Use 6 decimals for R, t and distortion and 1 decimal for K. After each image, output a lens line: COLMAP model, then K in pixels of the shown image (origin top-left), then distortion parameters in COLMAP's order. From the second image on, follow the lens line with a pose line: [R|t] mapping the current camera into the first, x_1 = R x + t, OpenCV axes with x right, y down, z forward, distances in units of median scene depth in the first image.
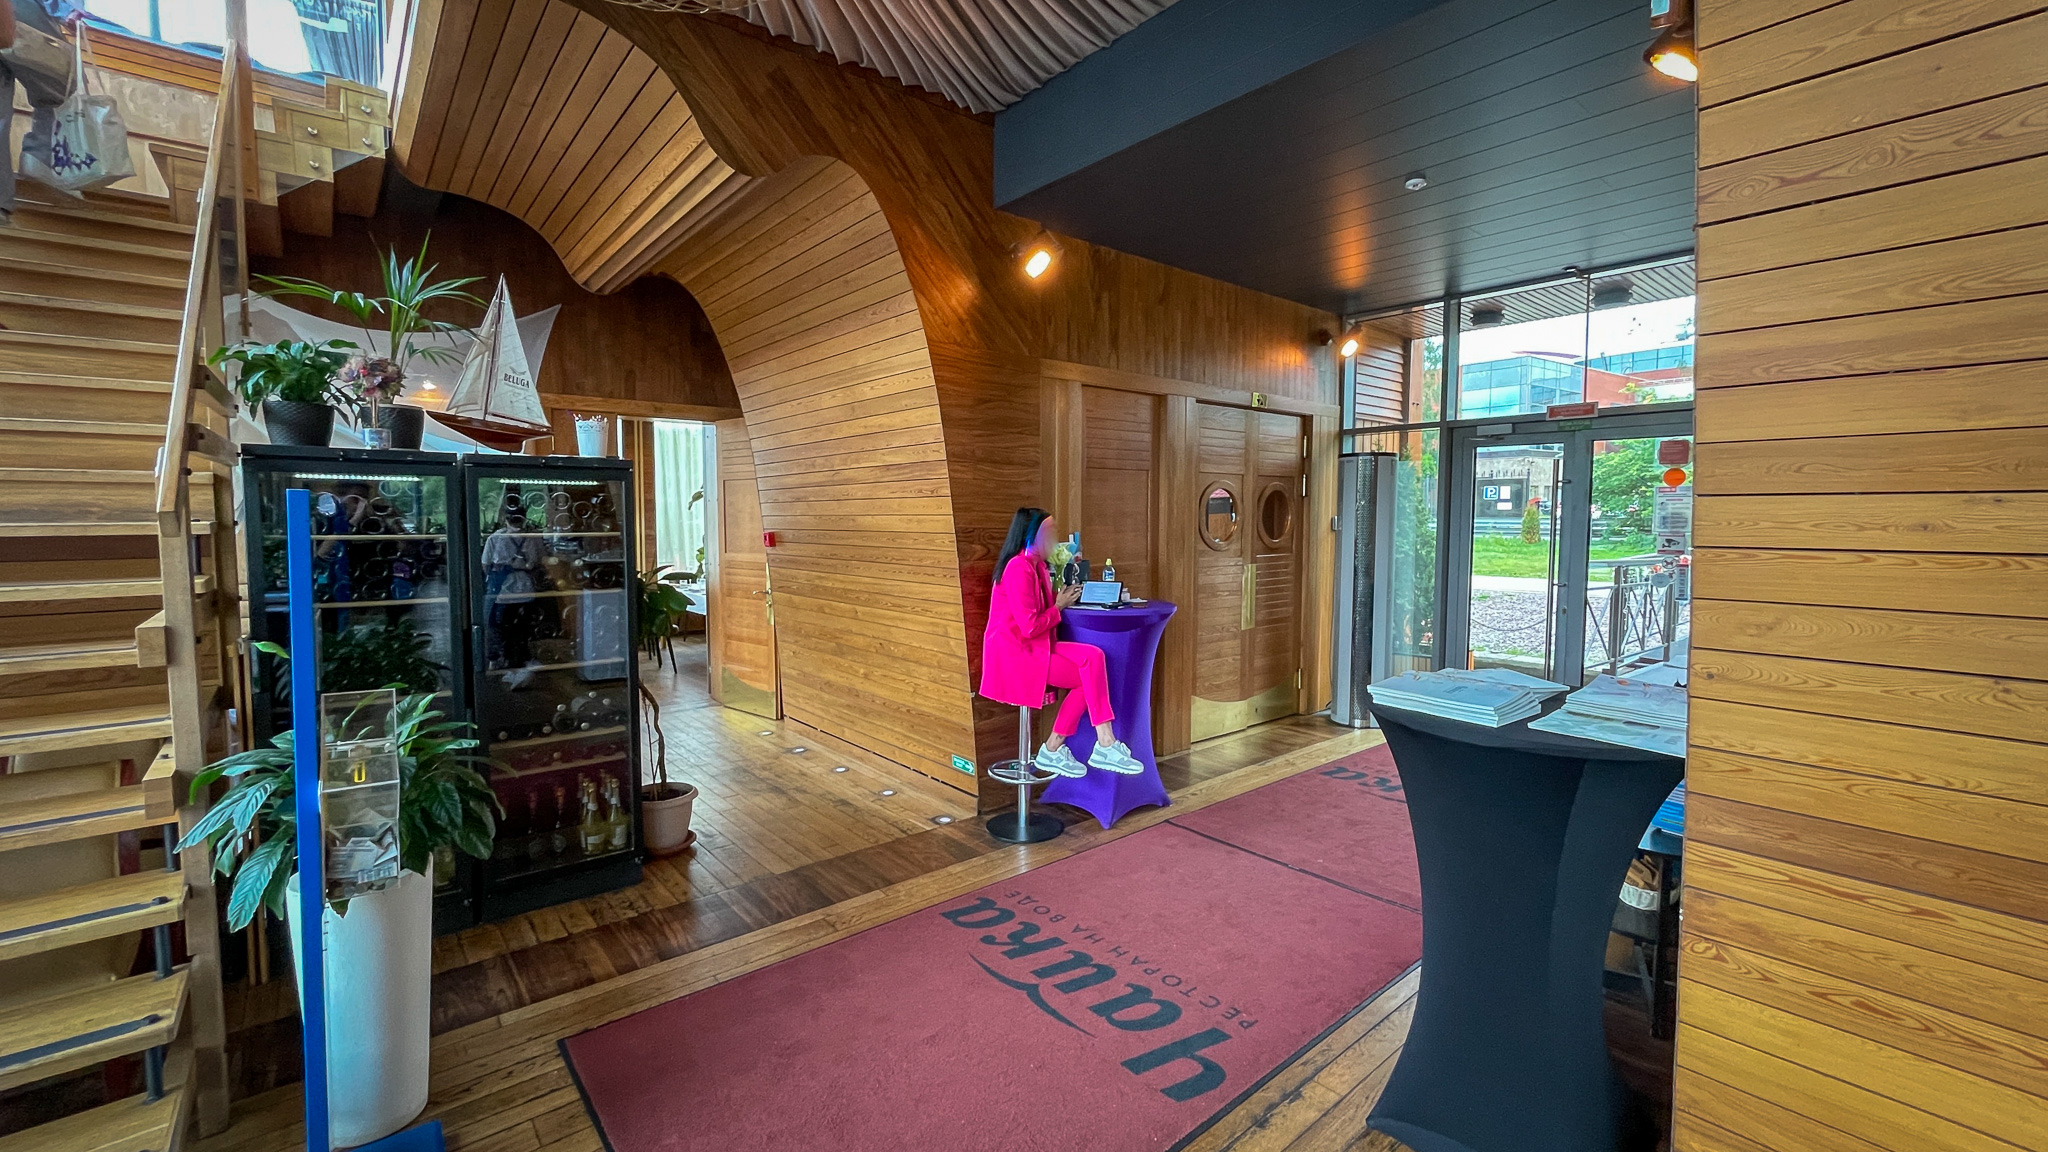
lens RADIAL K [[835.8, 0, 1024.0], [0, 835.8, 576.0], [0, 0, 1]] dist [0.000560, 0.000009]
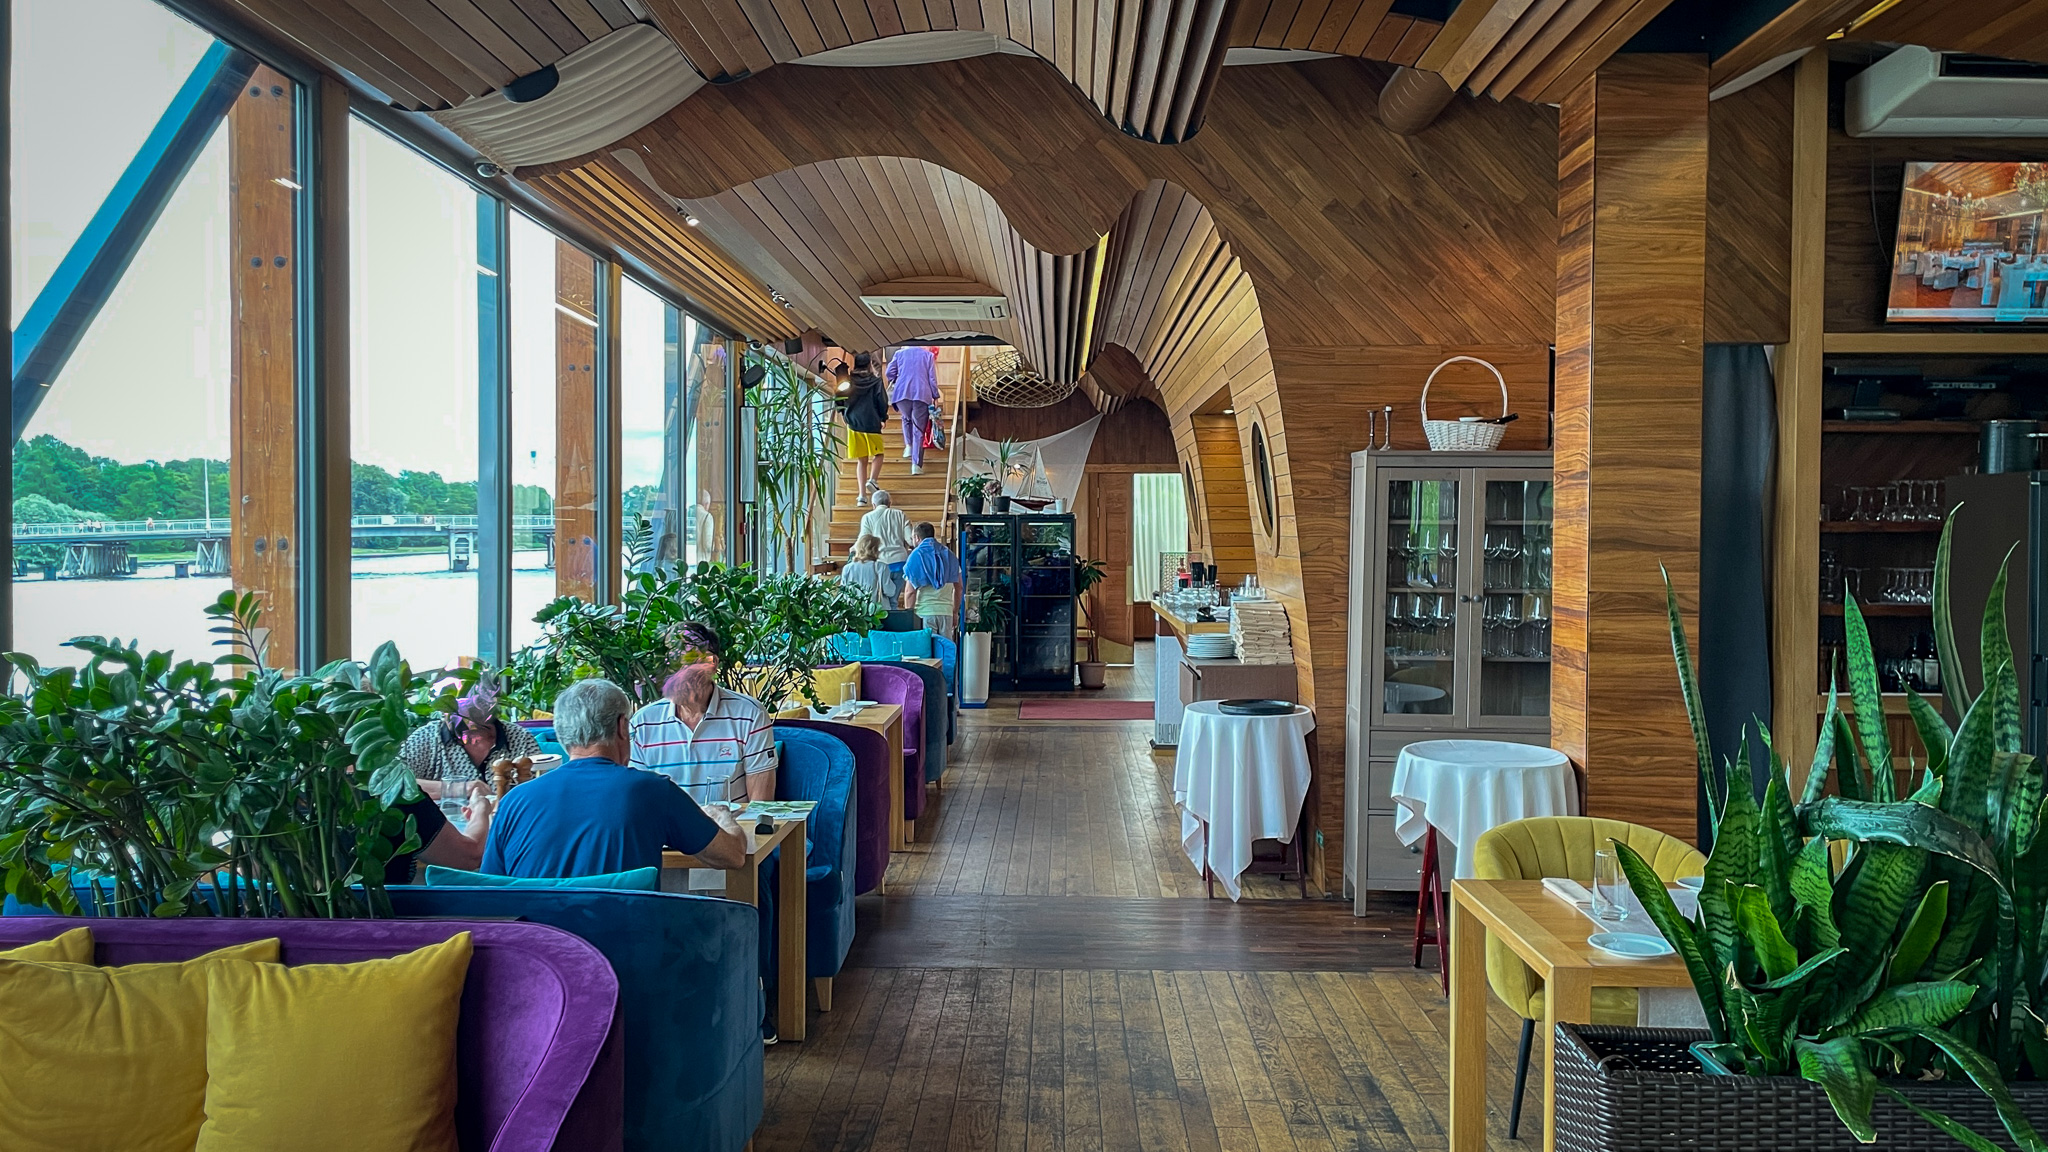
lens RADIAL K [[1539.1, 0, 1024.0], [0, 1539.1, 576.0], [0, 0, 1]] dist [0.093465, 0.000531]
pose [[0.753151, 0.017403, -0.657618, 2.624074], [-0.047672, 0.998466, -0.028174, 0.193922], [0.656118, 0.052569, 0.752825, -2.731468]]
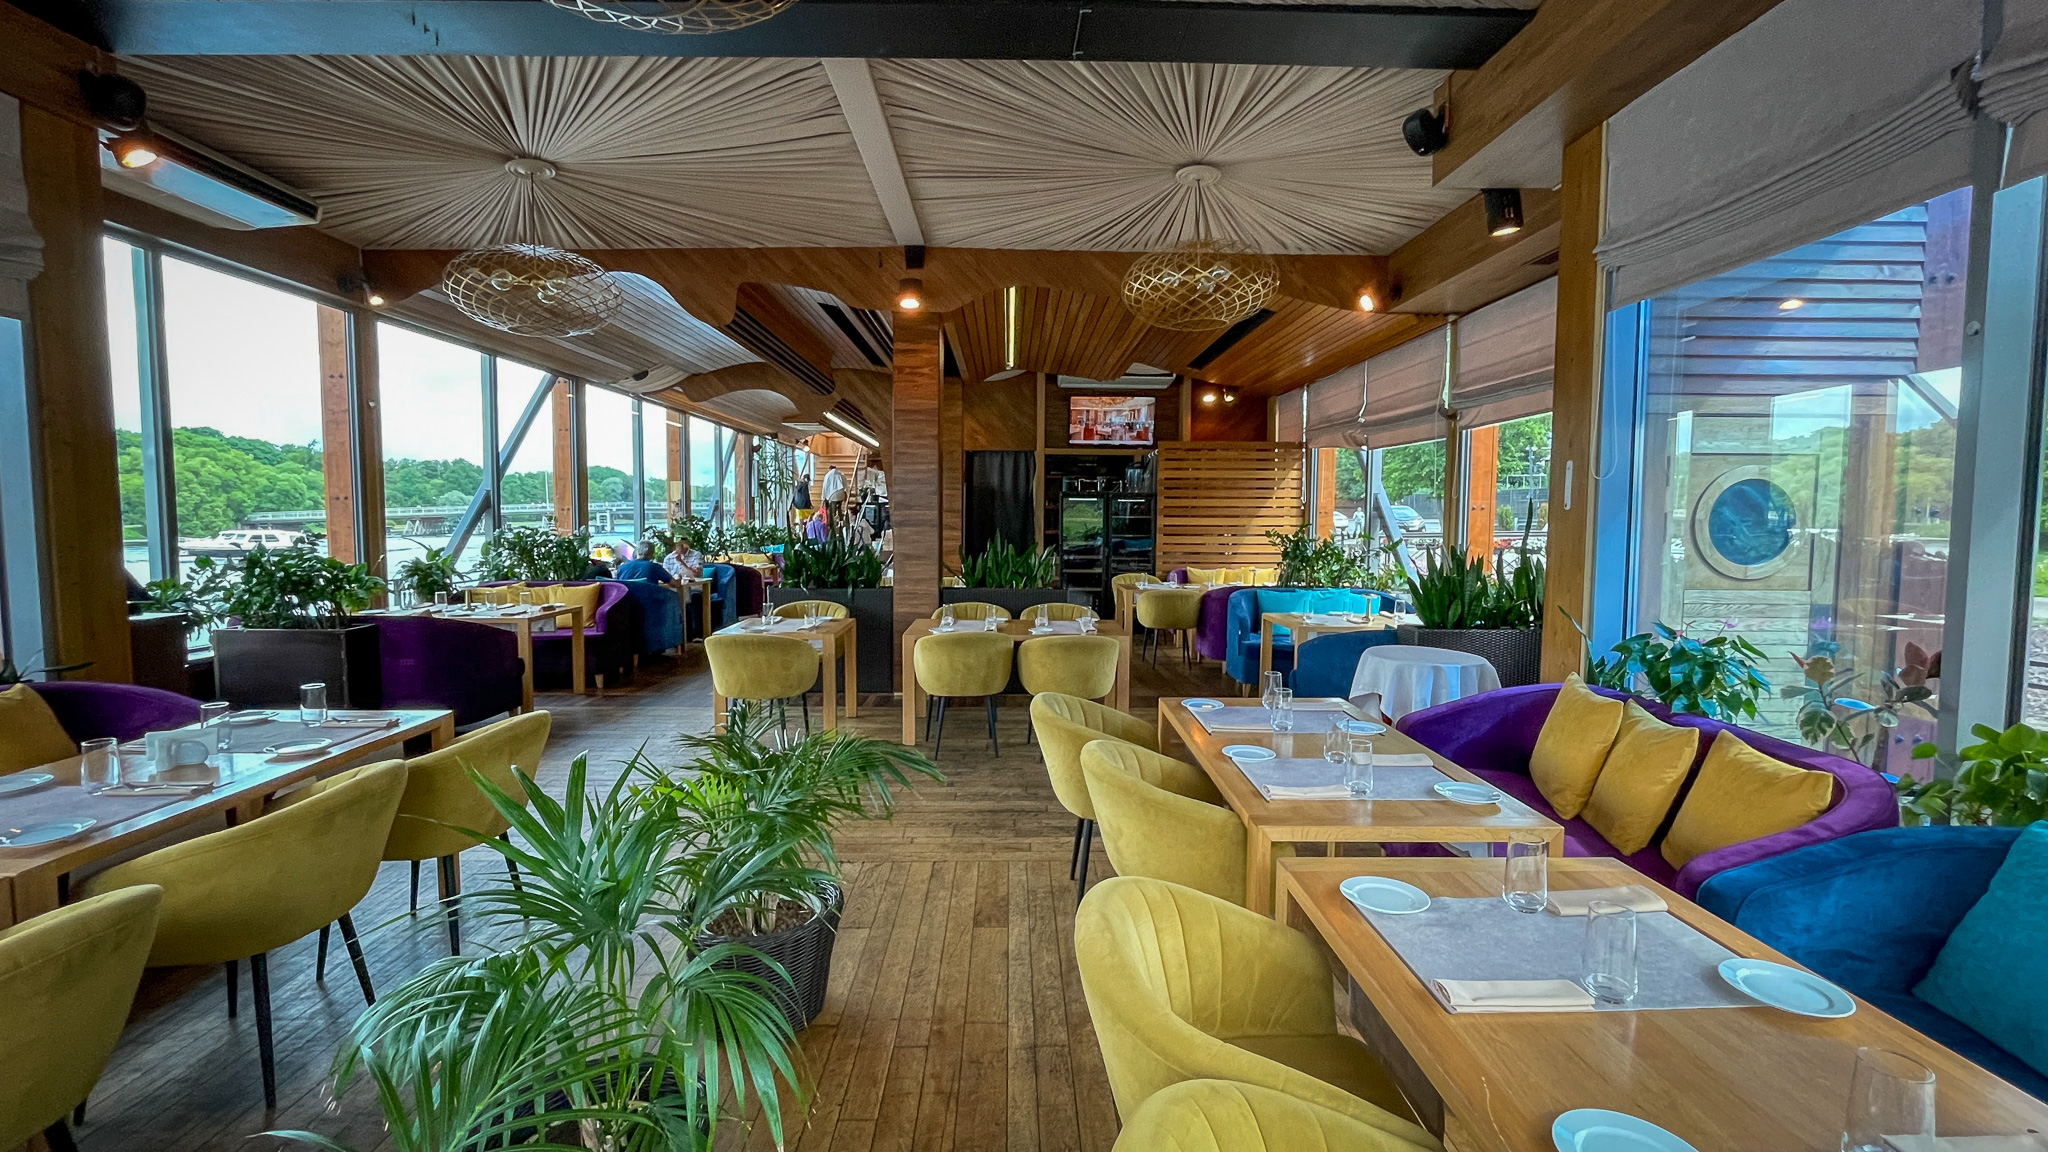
lens RADIAL K [[843.9, 0, 1025.4], [0, 843.9, 565.6], [0, 0, 1]] dist [0.001116, 0.000038]
pose [[0.776285, 0.040996, -0.629048, 4.405944], [-0.050876, 0.998702, 0.002304, 0.280198], [0.628326, 0.030215, 0.777363, -3.430118]]
